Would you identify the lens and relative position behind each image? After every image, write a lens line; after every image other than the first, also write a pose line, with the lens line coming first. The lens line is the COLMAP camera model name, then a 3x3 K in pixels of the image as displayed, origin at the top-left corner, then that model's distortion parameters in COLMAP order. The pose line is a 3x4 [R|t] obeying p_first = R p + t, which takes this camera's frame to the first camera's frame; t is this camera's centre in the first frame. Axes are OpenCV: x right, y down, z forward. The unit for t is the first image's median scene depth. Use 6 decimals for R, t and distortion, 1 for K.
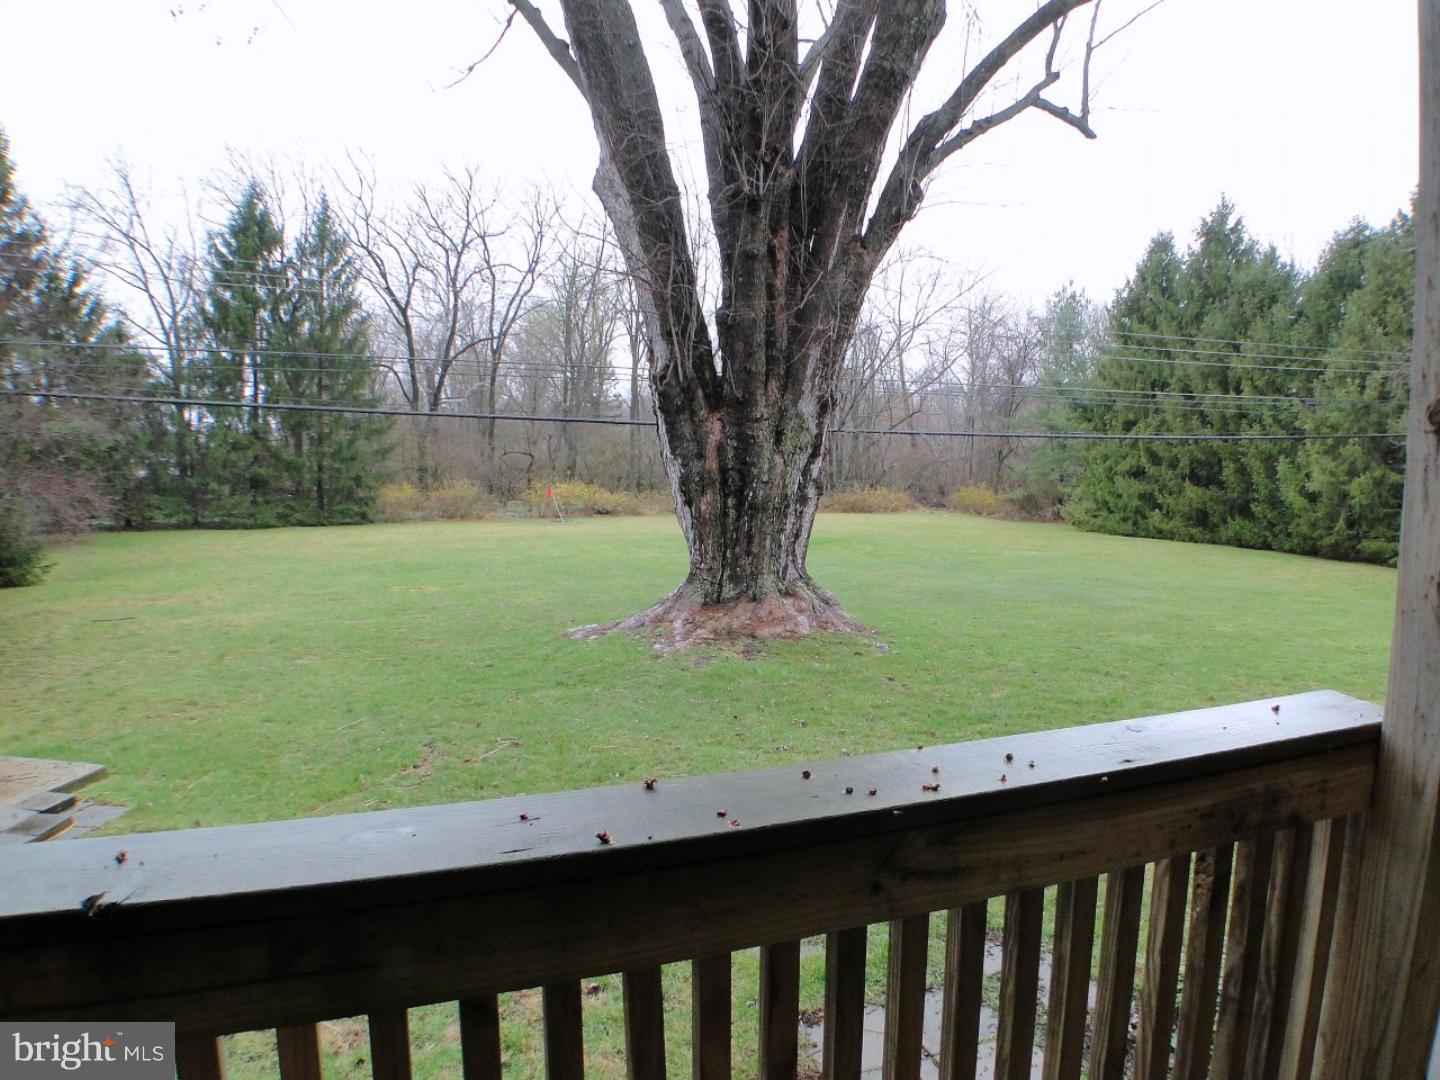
lens RADIAL K [[963.8, 0, 726.9], [0, 963.8, 548.8], [0, 0, 1]] dist [-0.114243, 0.011277]
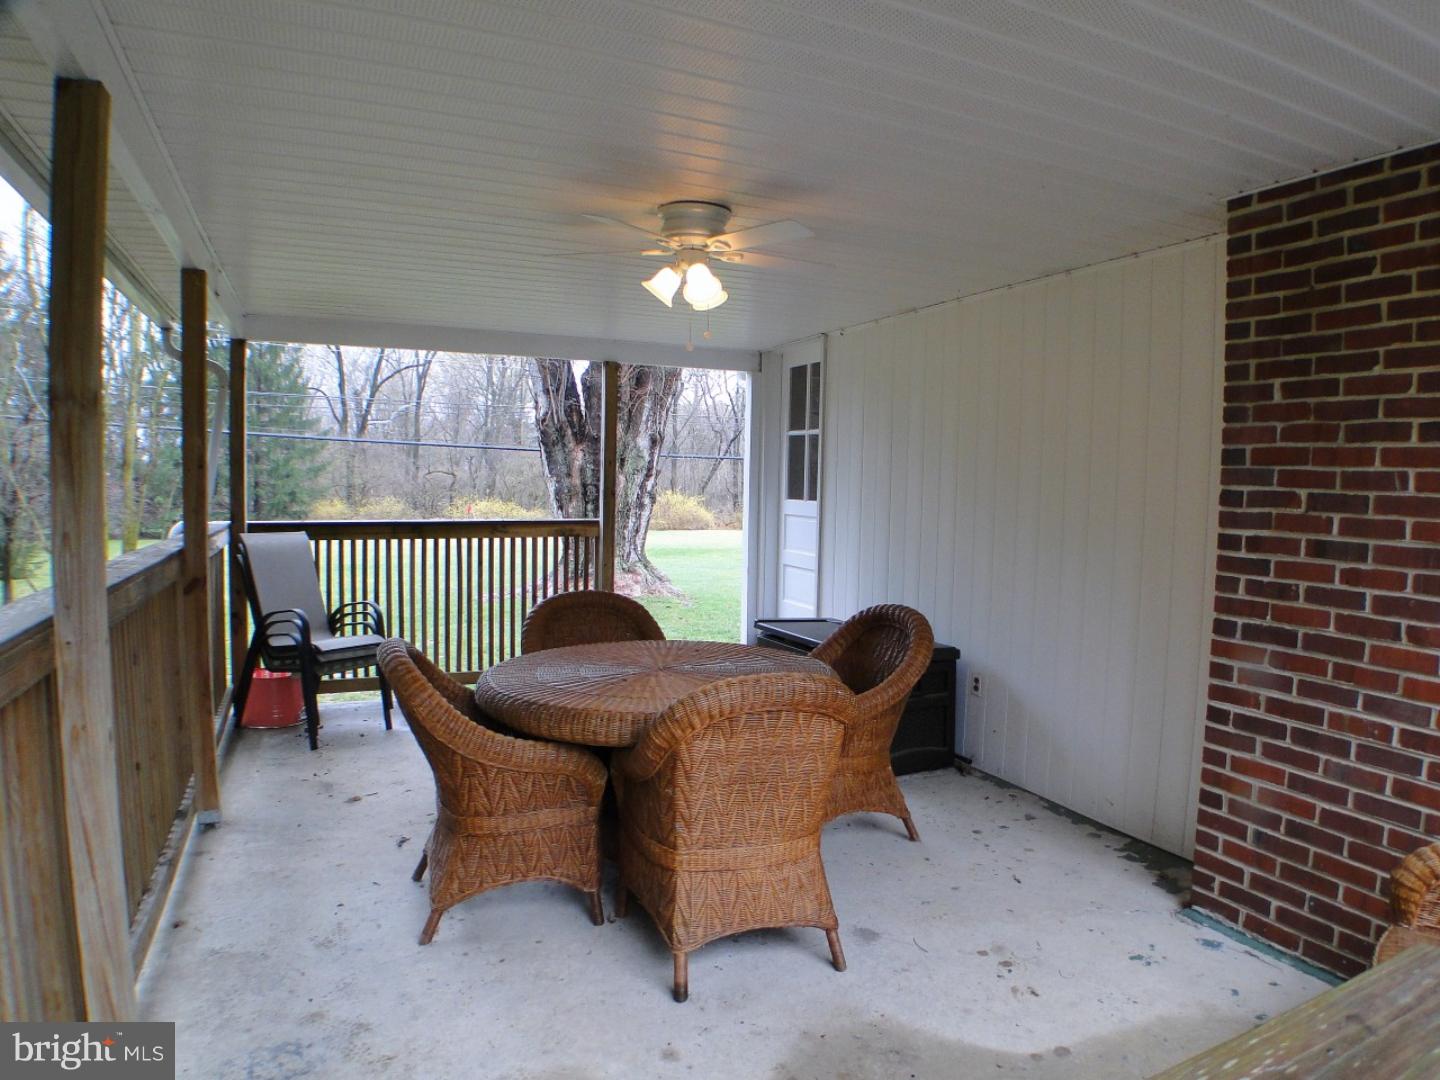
lens RADIAL K [[963.8, 0, 715.3], [0, 963.8, 535.1], [0, 0, 1]] dist [-0.114243, 0.011277]
pose [[0.997804, 0.005088, 0.066045, 0.094623], [-0.002673, 0.999326, -0.036605, 0.044527], [-0.066187, 0.036348, 0.997145, -0.437994]]
